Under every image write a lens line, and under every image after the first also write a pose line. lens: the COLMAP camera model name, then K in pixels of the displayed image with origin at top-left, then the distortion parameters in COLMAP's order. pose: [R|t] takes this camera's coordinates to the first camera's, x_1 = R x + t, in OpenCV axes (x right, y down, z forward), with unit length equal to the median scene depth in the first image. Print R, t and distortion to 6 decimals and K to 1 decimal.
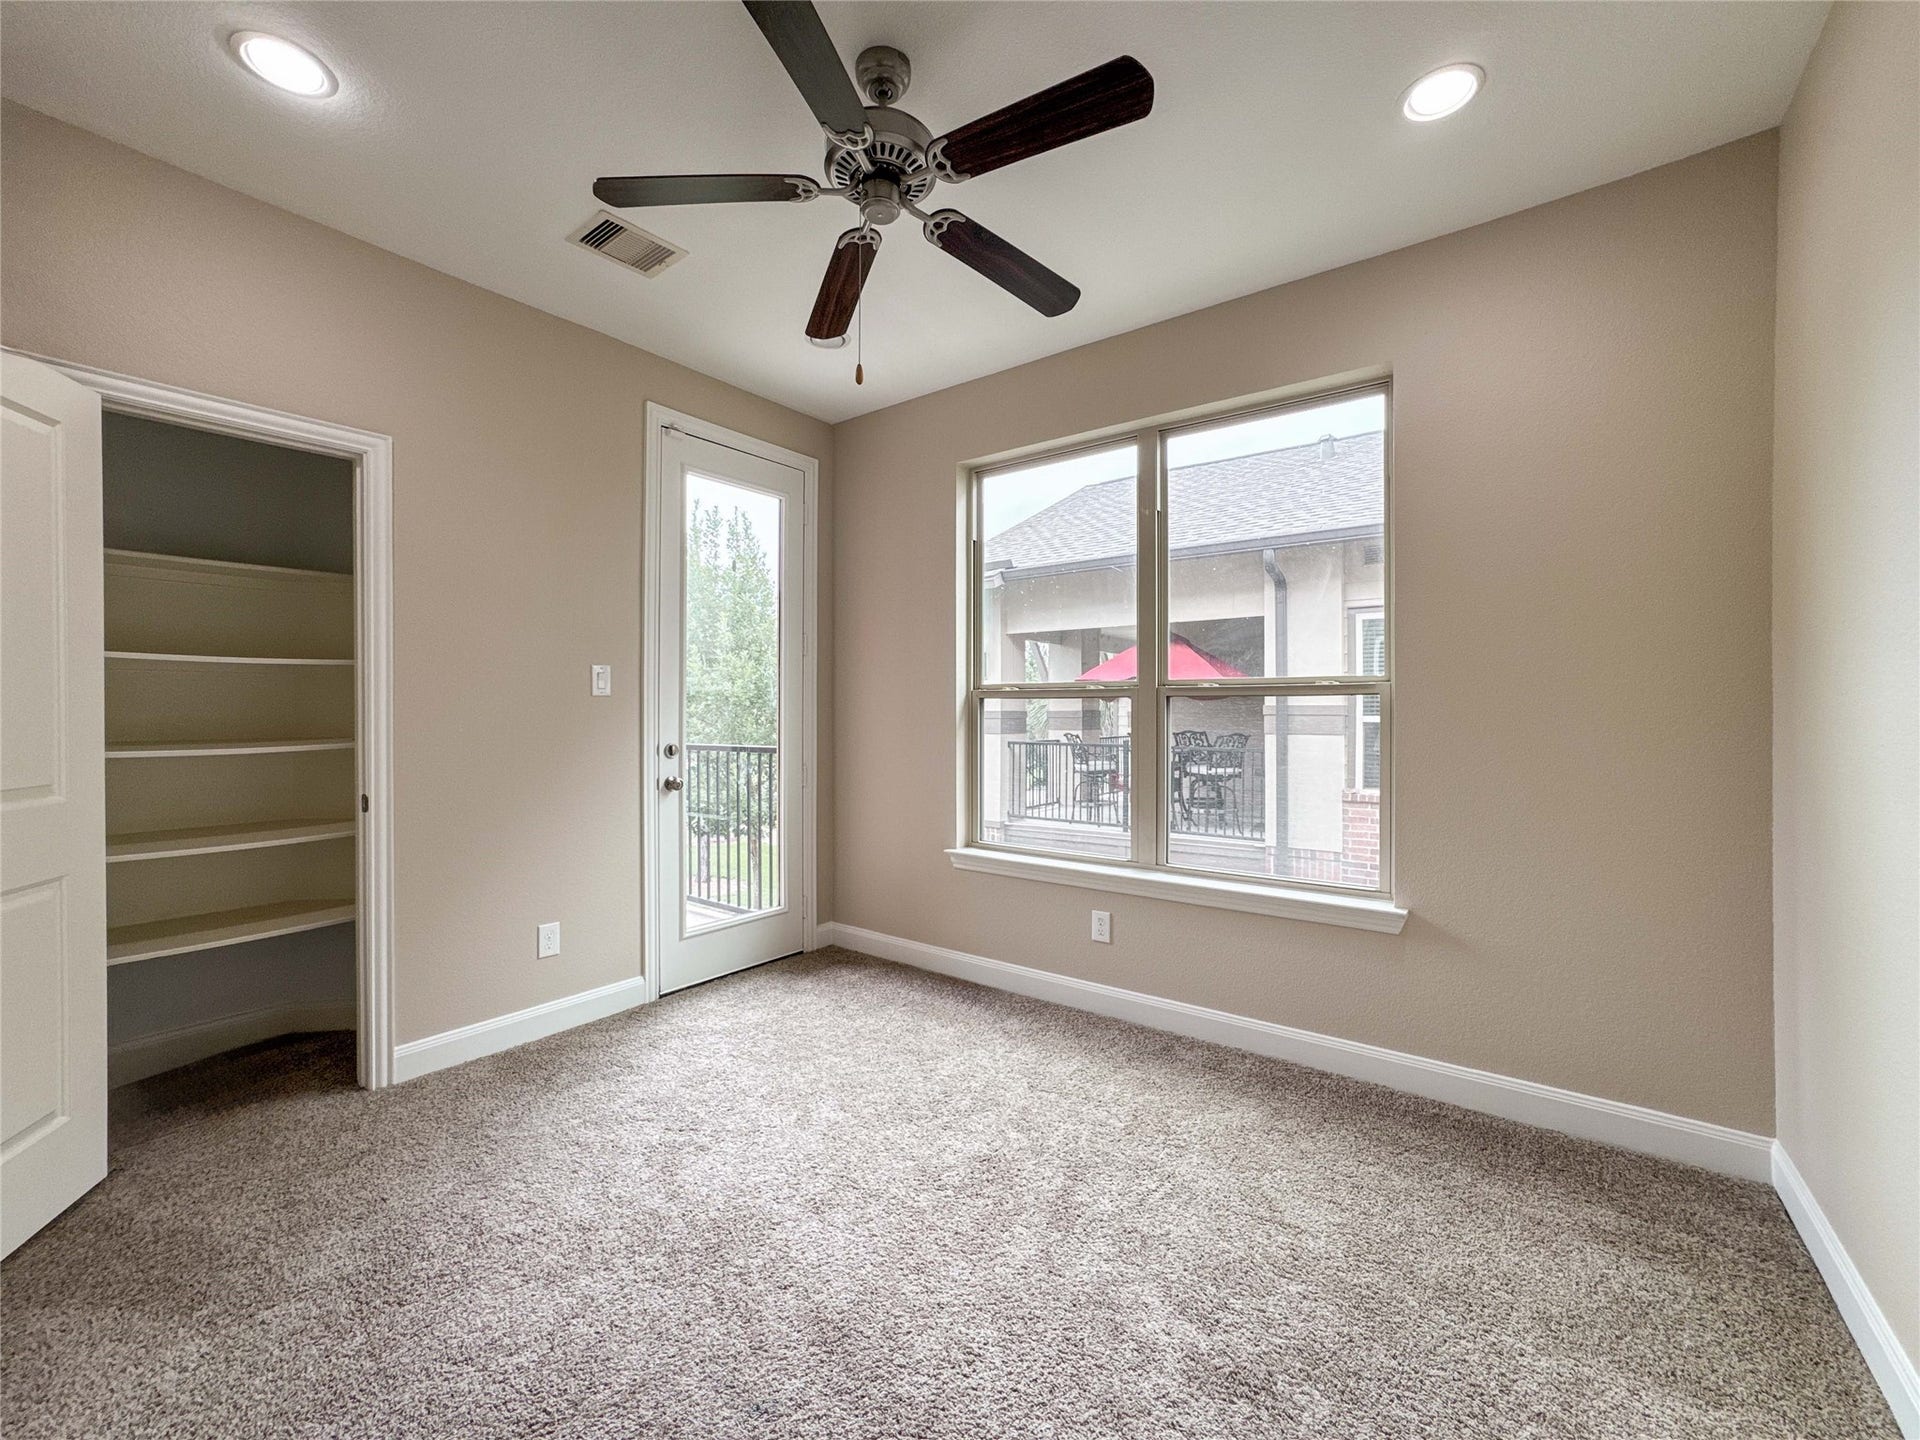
lens RADIAL K [[789.5, 0, 954.9], [0, 789.5, 718.3], [0, 0, 1]] dist [0.000668, 0.000430]
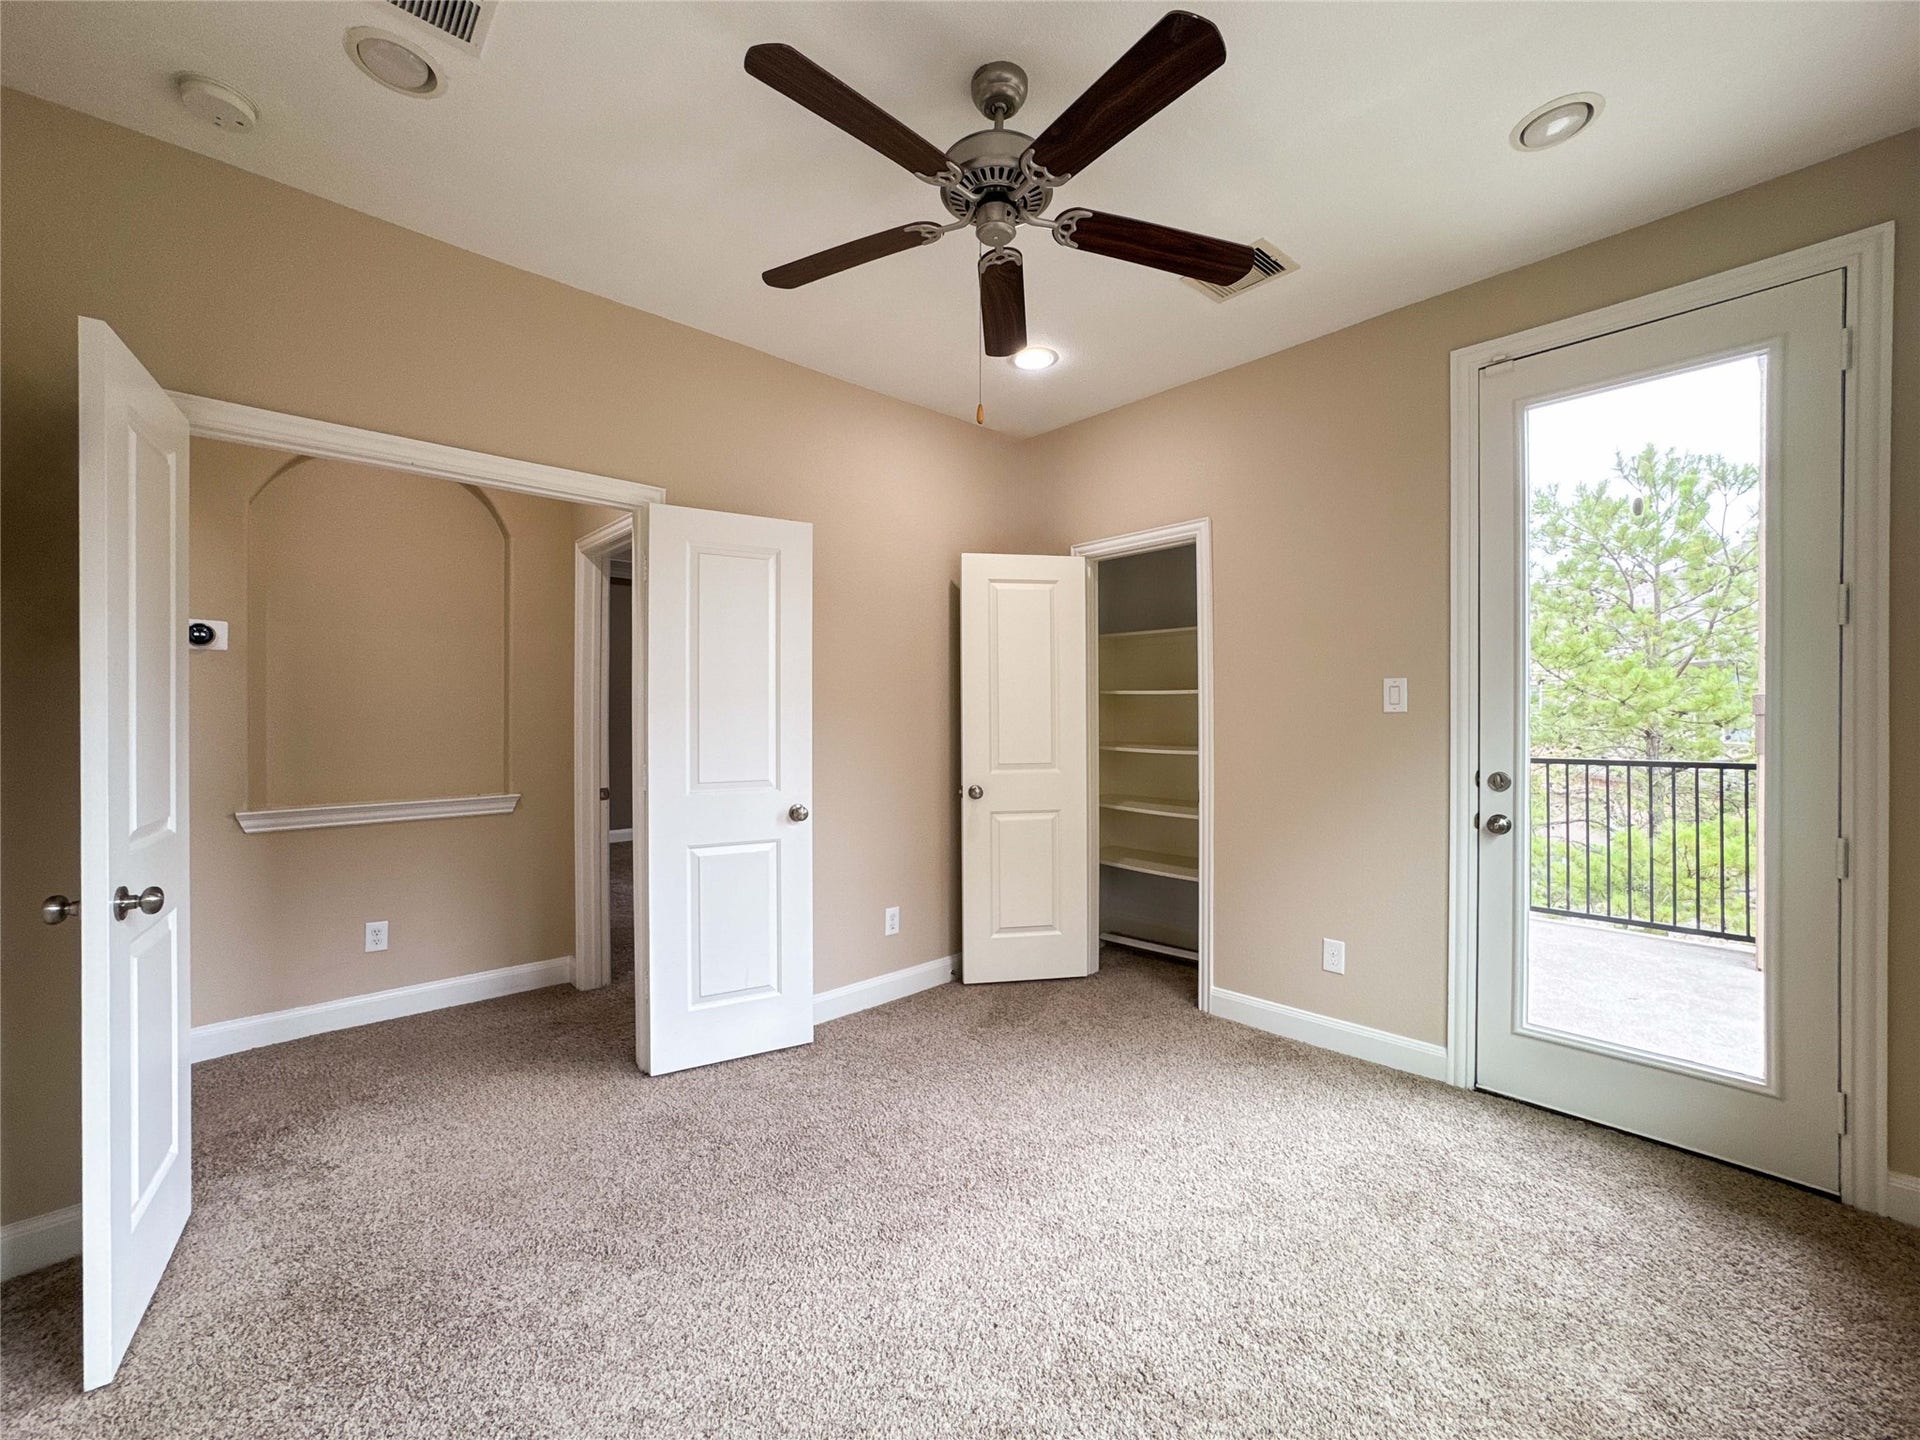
lens RADIAL K [[789.5, 0, 954.9], [0, 789.5, 716.9], [0, 0, 1]] dist [0.000668, 0.000430]
pose [[-0.166700, 0.001575, -0.986006, 0.552215], [-0.005589, 0.999981, 0.002542, -0.022912], [0.985992, 0.005934, -0.166688, 0.684378]]
